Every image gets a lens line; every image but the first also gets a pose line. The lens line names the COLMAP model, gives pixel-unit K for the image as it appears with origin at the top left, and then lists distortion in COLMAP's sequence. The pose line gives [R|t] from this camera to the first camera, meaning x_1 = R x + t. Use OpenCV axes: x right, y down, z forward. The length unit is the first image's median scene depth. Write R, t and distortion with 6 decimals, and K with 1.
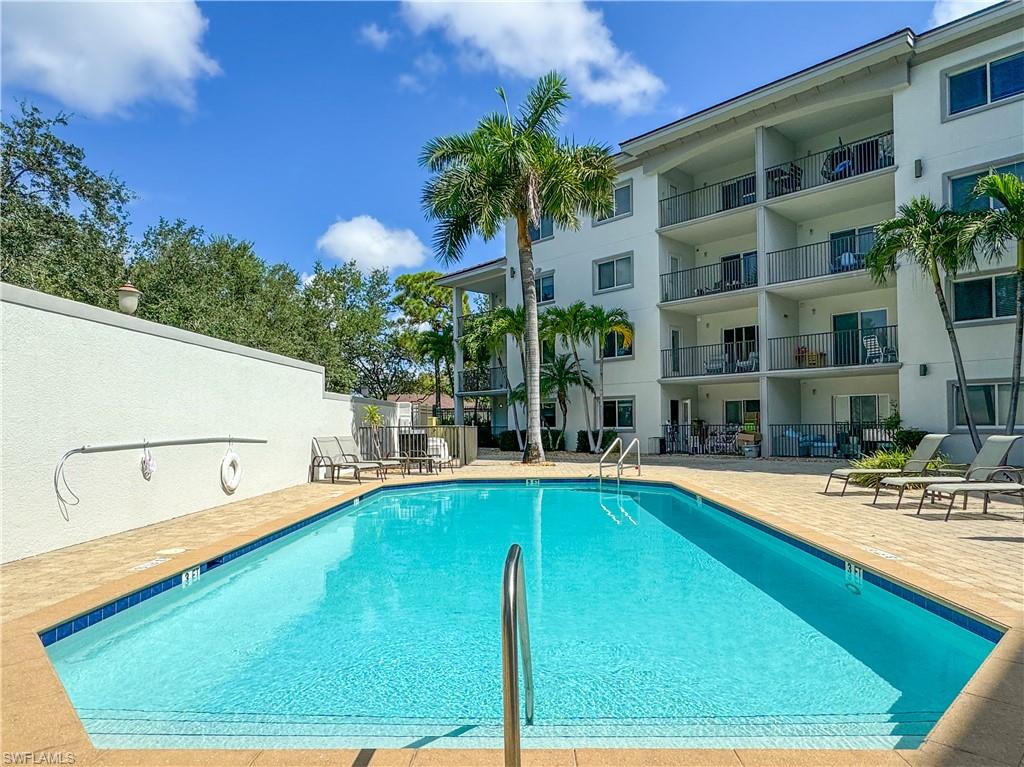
lens RADIAL K [[633.4, 0, 511.4], [0, 633.4, 411.7], [0, 0, 1]] dist [-0.003830, -0.002778]
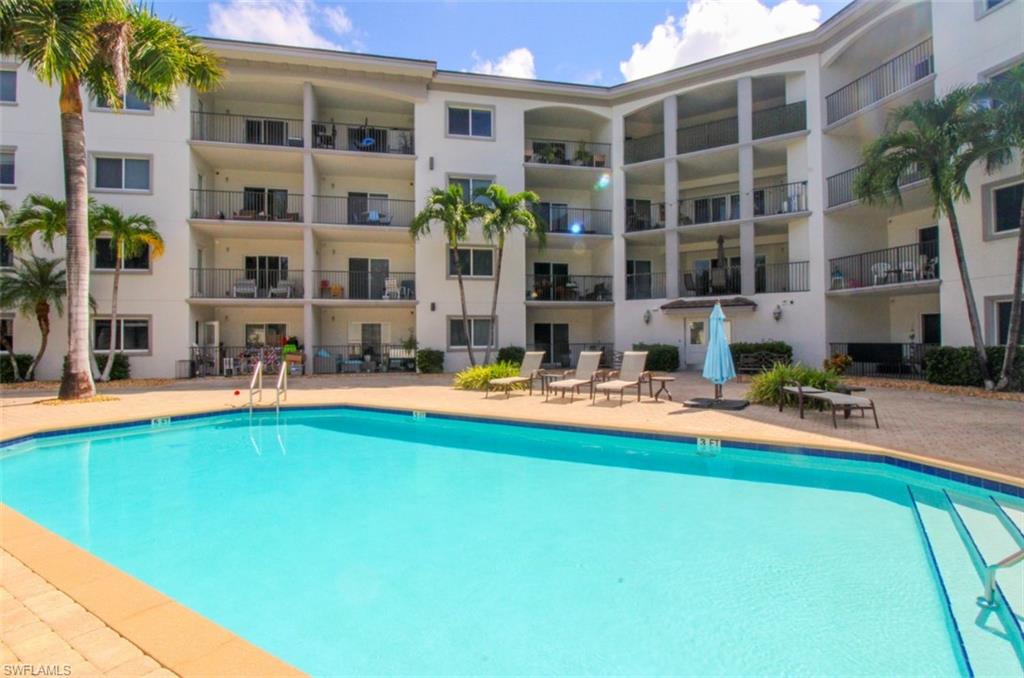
lens RADIAL K [[518.6, 0, 514.5], [0, 518.6, 327.0], [0, 0, 1]] dist [0.018558, -0.022283]
pose [[0.514083, 0.026534, 0.857330, -0.196379], [-0.012318, 0.999647, -0.023552, 0.003235], [-0.857652, 0.001547, 0.514229, 0.199614]]
